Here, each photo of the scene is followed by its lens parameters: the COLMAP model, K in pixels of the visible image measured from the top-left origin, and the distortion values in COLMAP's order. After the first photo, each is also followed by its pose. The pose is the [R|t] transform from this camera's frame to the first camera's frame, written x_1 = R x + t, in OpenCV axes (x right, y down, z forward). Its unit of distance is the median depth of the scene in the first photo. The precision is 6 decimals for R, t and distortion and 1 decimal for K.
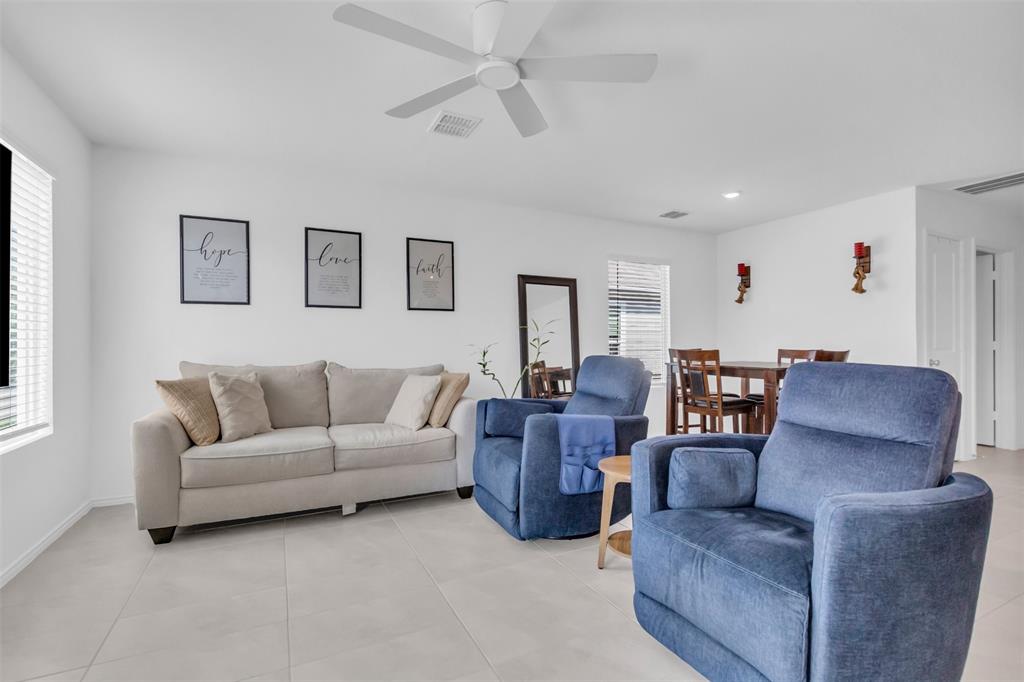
lens RADIAL K [[471.0, 0, 510.0], [0, 471.0, 338.6], [0, 0, 1]] dist [0.010217, -0.000513]
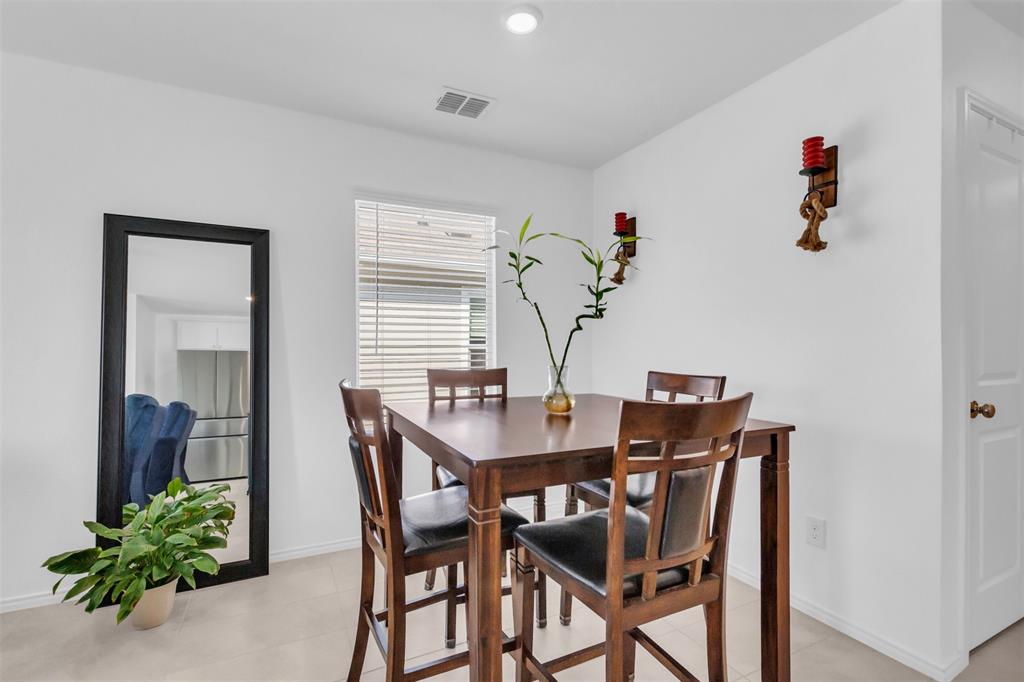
lens RADIAL K [[471.0, 0, 510.0], [0, 471.0, 347.1], [0, 0, 1]] dist [0.010217, -0.000513]
pose [[0.999999, 0.000170, 0.001489, 0.443426], [-0.000195, 0.999861, 0.016701, -0.010480], [-0.001486, -0.016701, 0.999859, 0.540357]]
